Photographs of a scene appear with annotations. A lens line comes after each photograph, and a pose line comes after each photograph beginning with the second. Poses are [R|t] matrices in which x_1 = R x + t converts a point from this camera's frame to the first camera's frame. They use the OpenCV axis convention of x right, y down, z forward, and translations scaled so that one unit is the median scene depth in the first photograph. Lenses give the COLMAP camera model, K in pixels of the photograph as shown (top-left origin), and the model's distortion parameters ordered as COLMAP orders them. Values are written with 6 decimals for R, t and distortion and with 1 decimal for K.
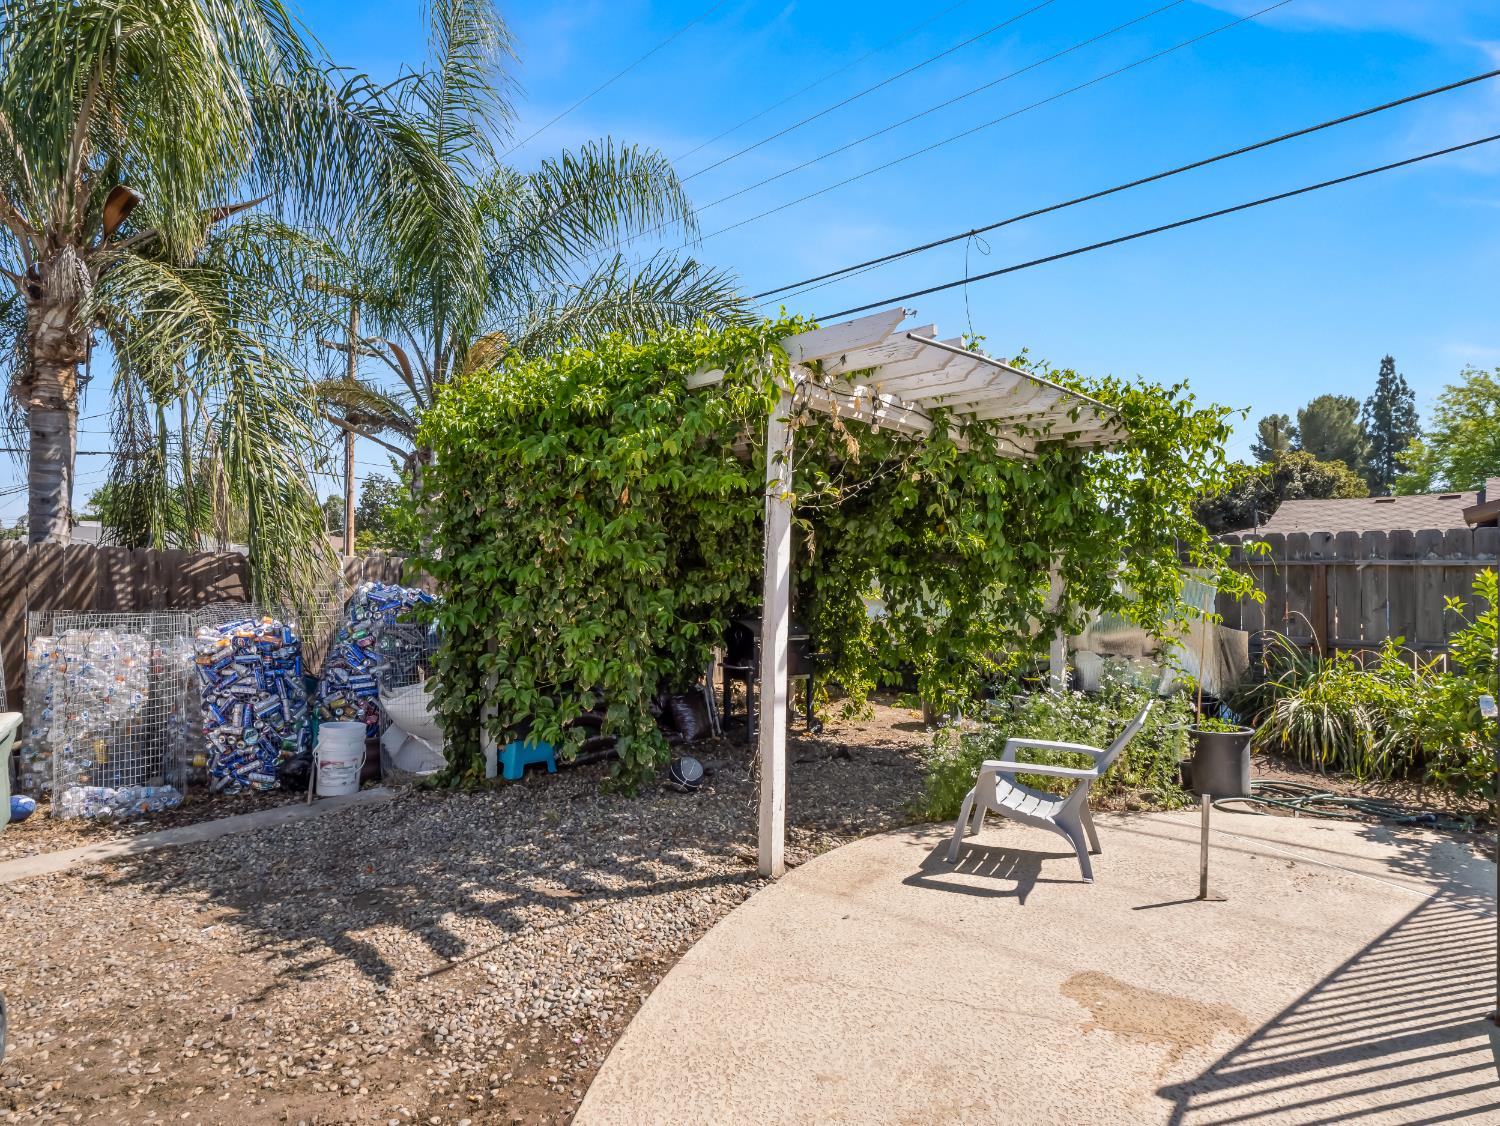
lens RADIAL K [[792.5, 0, 758.8], [0, 792.5, 566.0], [0, 0, 1]] dist [-0.001682, 0.000201]
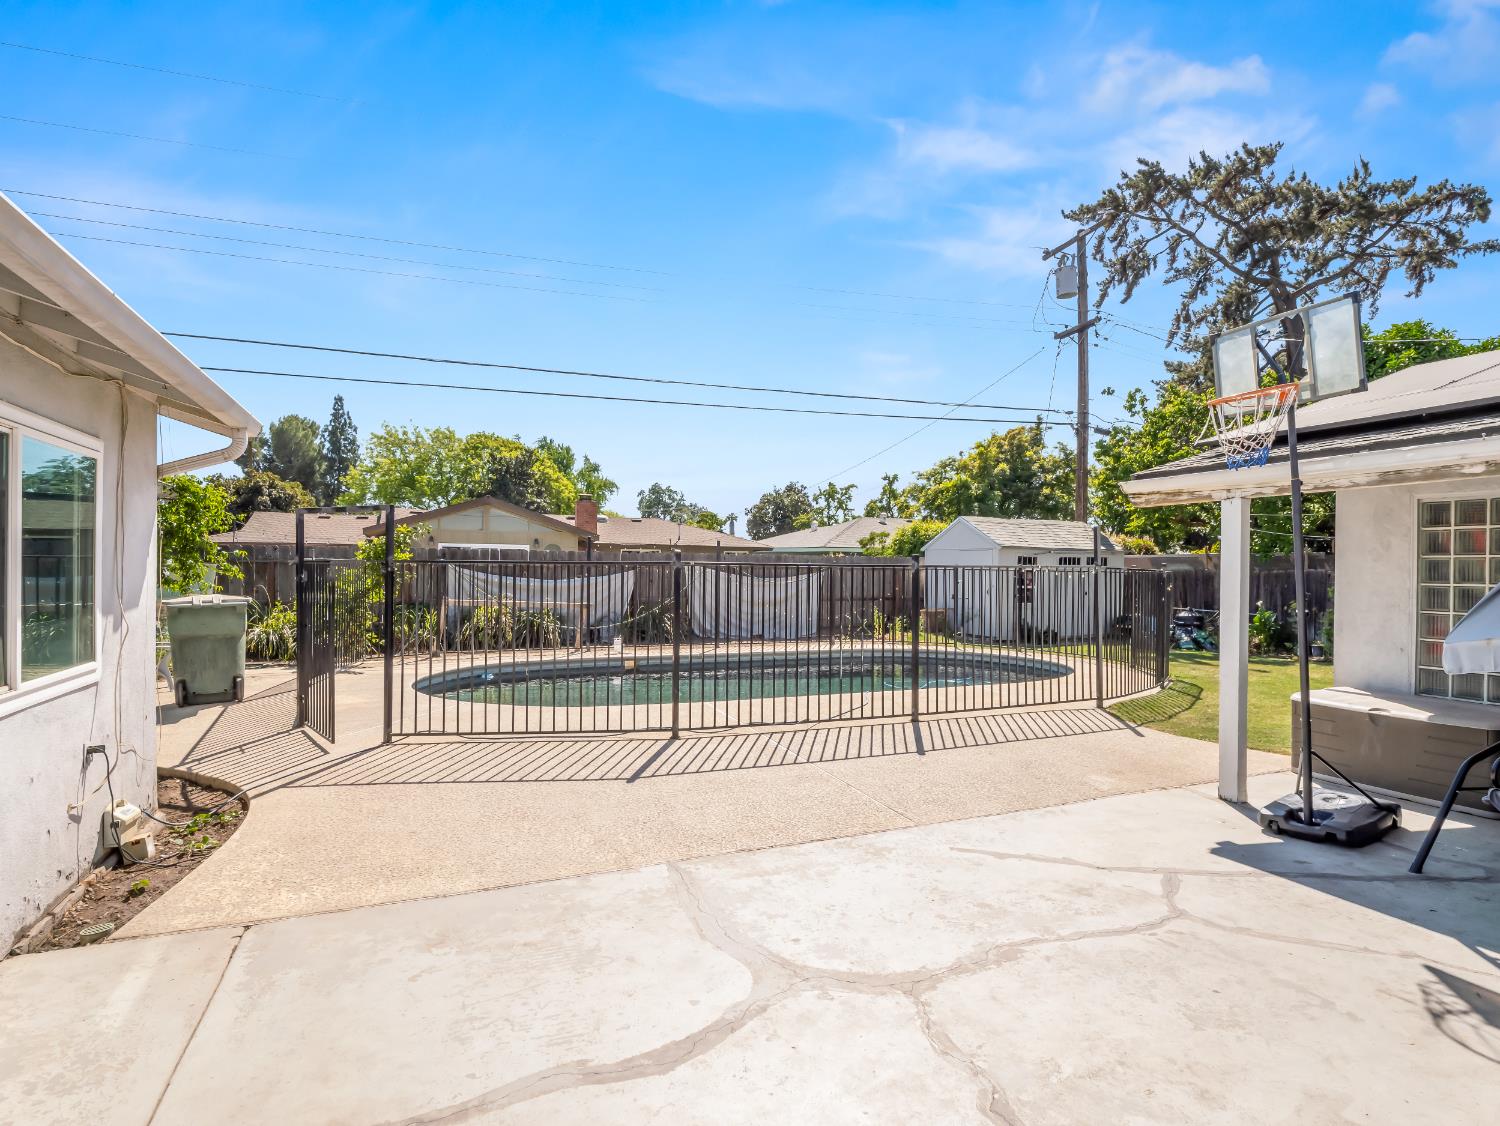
lens RADIAL K [[792.5, 0, 758.8], [0, 792.5, 566.0], [0, 0, 1]] dist [-0.001682, 0.000201]
pose [[0.408694, 0.003063, 0.912666, -0.089143], [-0.010662, 0.999942, 0.001419, -0.001037], [-0.912609, -0.010311, 0.408703, -0.137202]]
